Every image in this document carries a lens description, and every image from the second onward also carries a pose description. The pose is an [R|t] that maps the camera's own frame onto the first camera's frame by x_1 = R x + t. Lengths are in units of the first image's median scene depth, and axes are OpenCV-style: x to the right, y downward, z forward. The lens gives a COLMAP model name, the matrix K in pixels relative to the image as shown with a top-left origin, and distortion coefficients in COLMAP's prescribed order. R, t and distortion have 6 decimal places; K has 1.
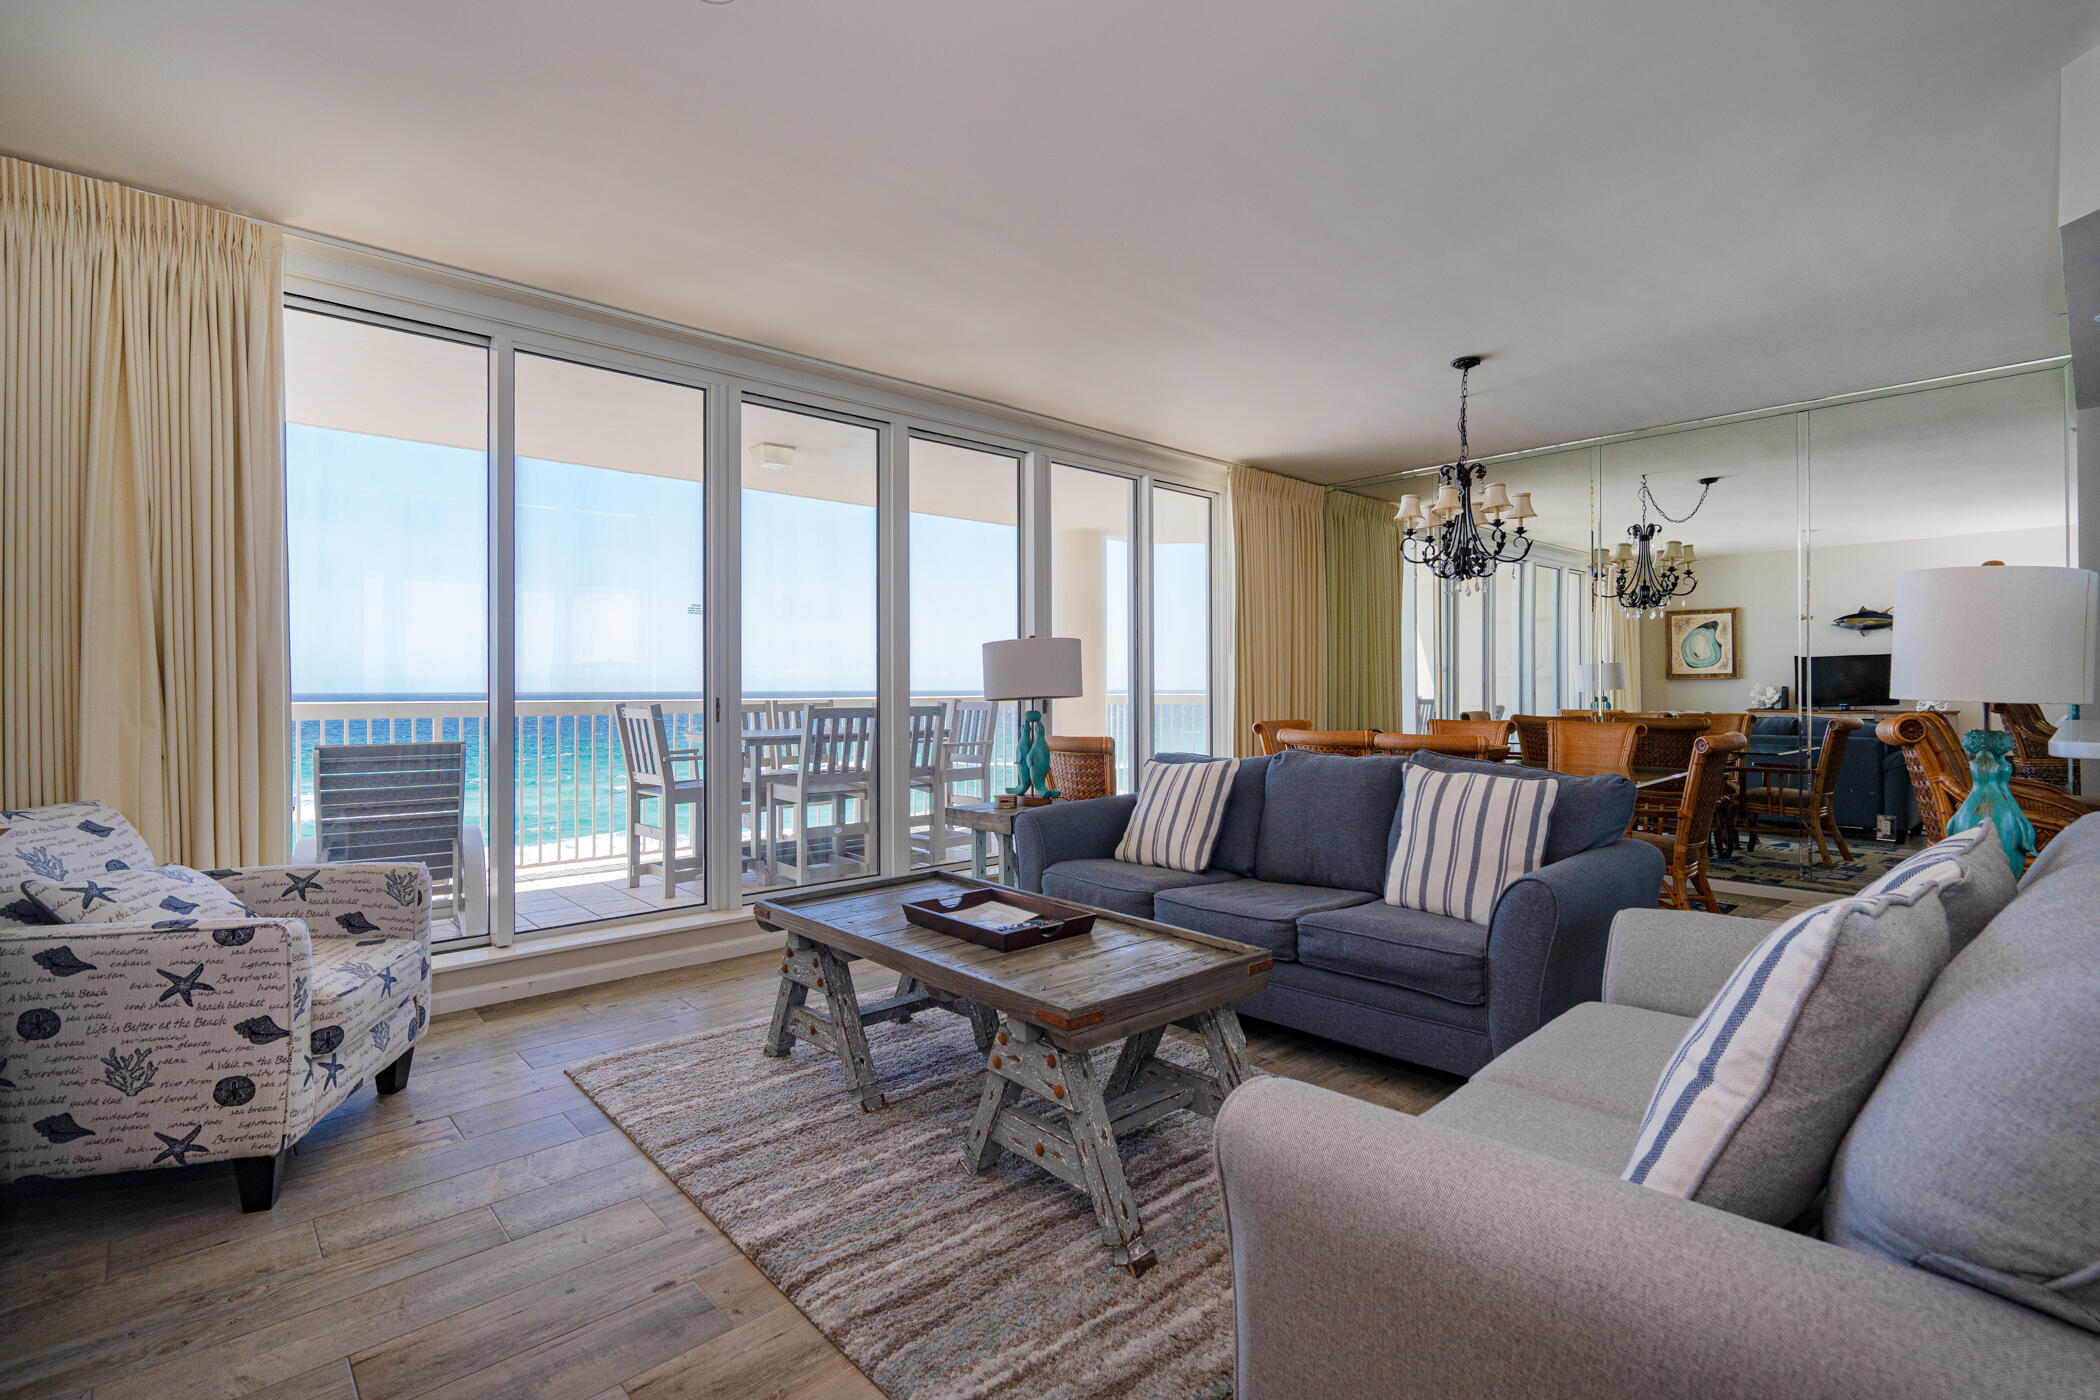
lens RADIAL K [[980.6, 0, 1053.5], [0, 980.6, 687.1], [0, 0, 1]] dist [-0.018050, 0.000449]
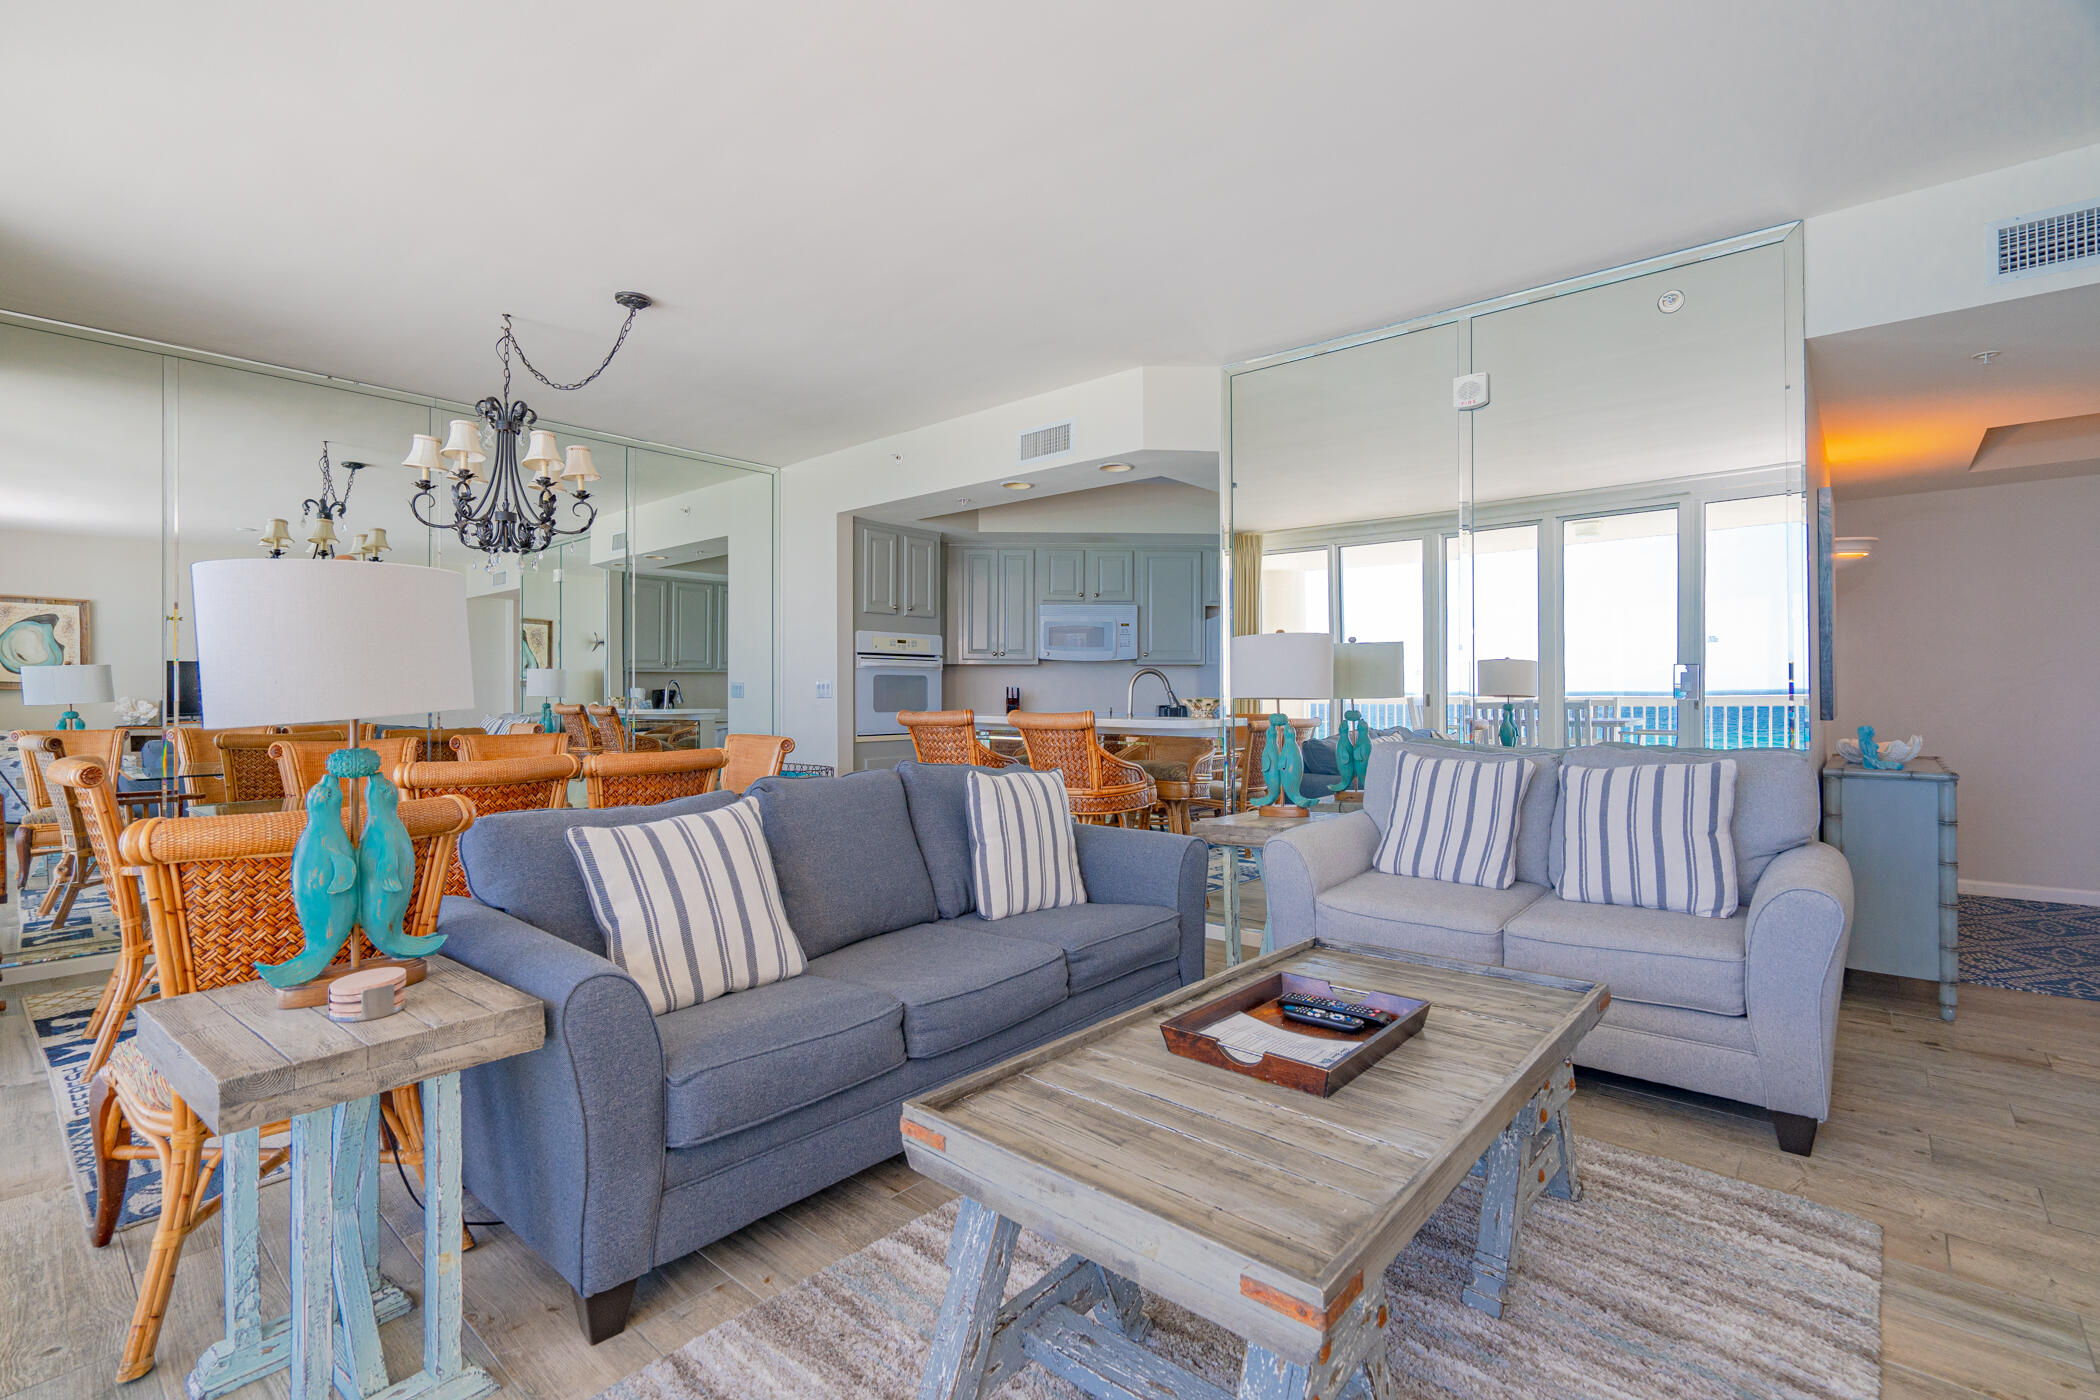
lens RADIAL K [[952.9, 0, 1049.9], [0, 952.9, 679.8], [0, 0, 1]] dist [-0.002940, 0.000927]
pose [[-0.111676, 0.020226, 0.993539, -0.306068], [0.003144, 0.999795, -0.020000, 0.004339], [-0.993740, 0.000890, -0.111716, 0.548254]]
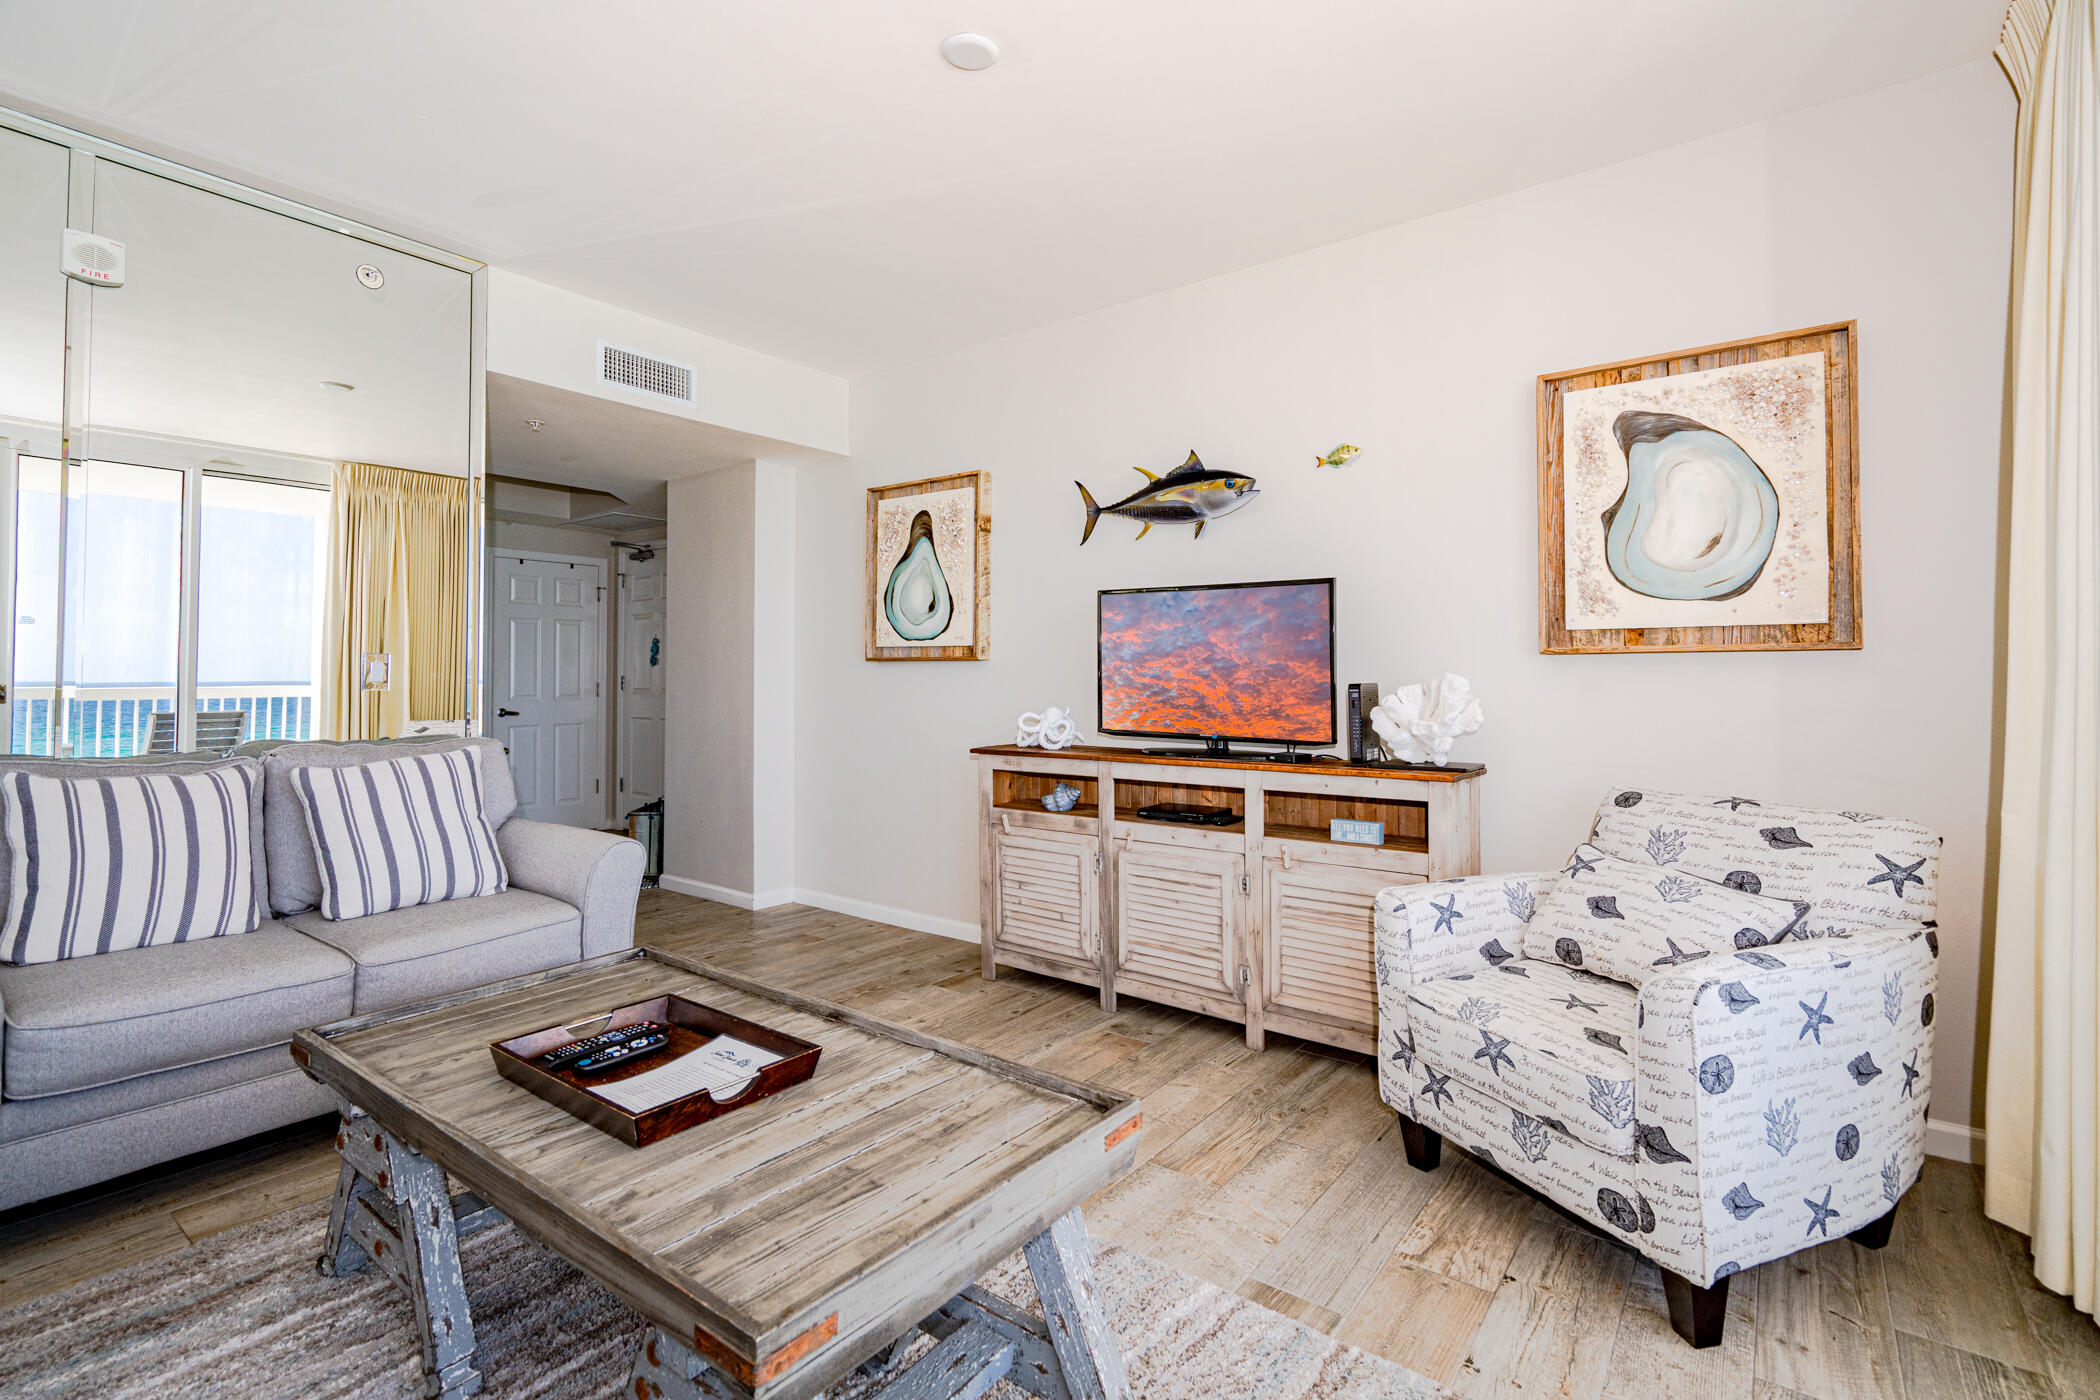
lens RADIAL K [[952.9, 0, 1049.9], [0, 952.9, 679.8], [0, 0, 1]] dist [-0.002940, 0.000927]
pose [[-0.984659, 0.005785, -0.174395, -0.085593], [0.006235, 0.999978, -0.002031, 0.002767], [0.174379, -0.003087, -0.984674, 0.711023]]
